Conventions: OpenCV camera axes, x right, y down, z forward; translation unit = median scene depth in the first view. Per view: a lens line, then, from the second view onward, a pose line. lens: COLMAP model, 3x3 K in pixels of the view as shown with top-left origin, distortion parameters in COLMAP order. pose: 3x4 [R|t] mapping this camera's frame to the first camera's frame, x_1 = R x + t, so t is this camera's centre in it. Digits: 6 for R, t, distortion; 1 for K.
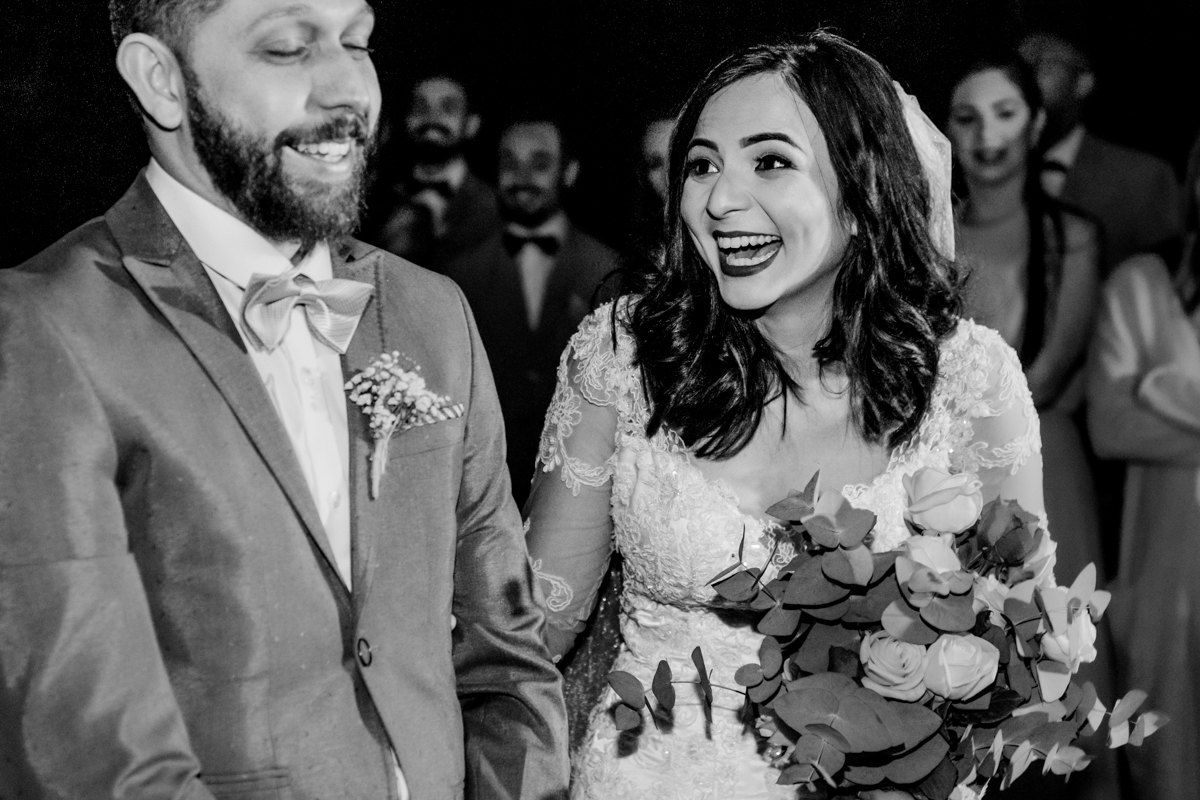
lens RADIAL K [[1693.9, 0, 600.0], [0, 1693.9, 400.0], [0, 0, 1]] dist [0.019060, 0.031074]
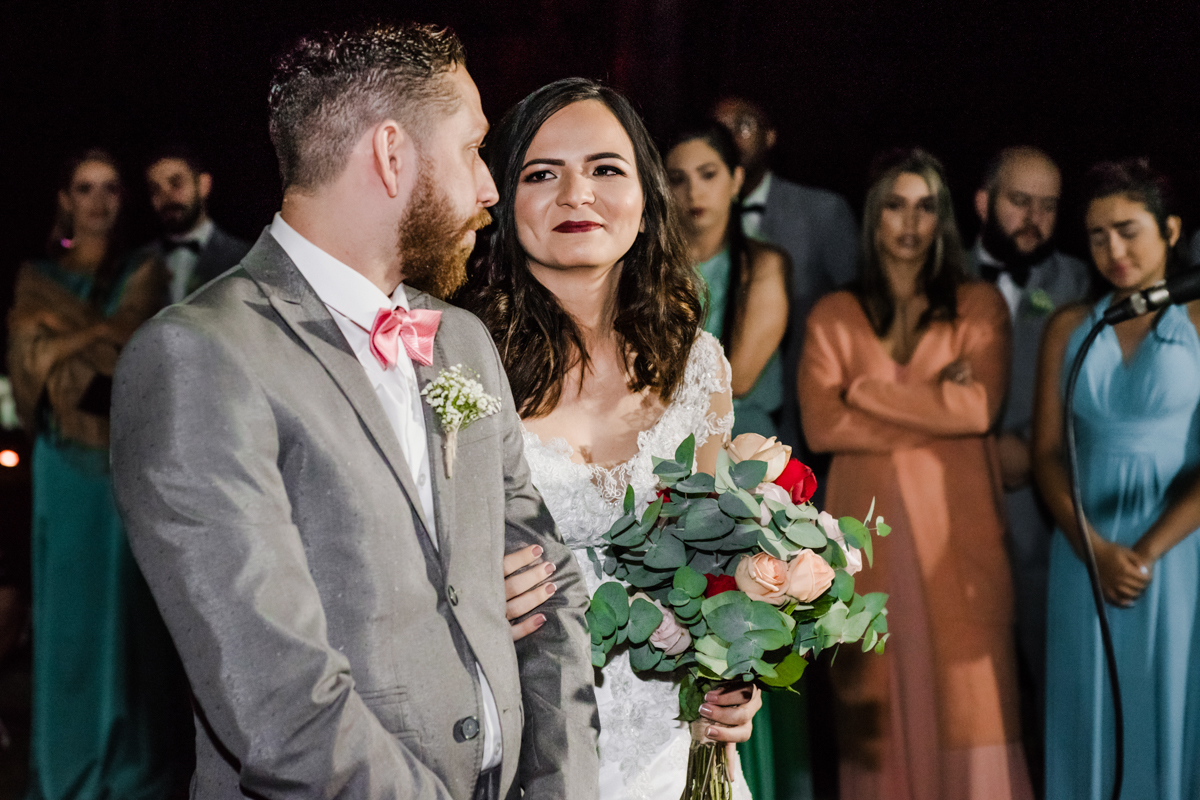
lens RADIAL K [[1693.9, 0, 600.0], [0, 1693.9, 400.0], [0, 0, 1]] dist [0.019060, 0.031074]
pose [[0.966327, -0.047927, 0.252813, -0.347684], [0.055742, 0.998161, -0.023838, 0.036170], [-0.251205, 0.037127, 0.967221, -0.290719]]
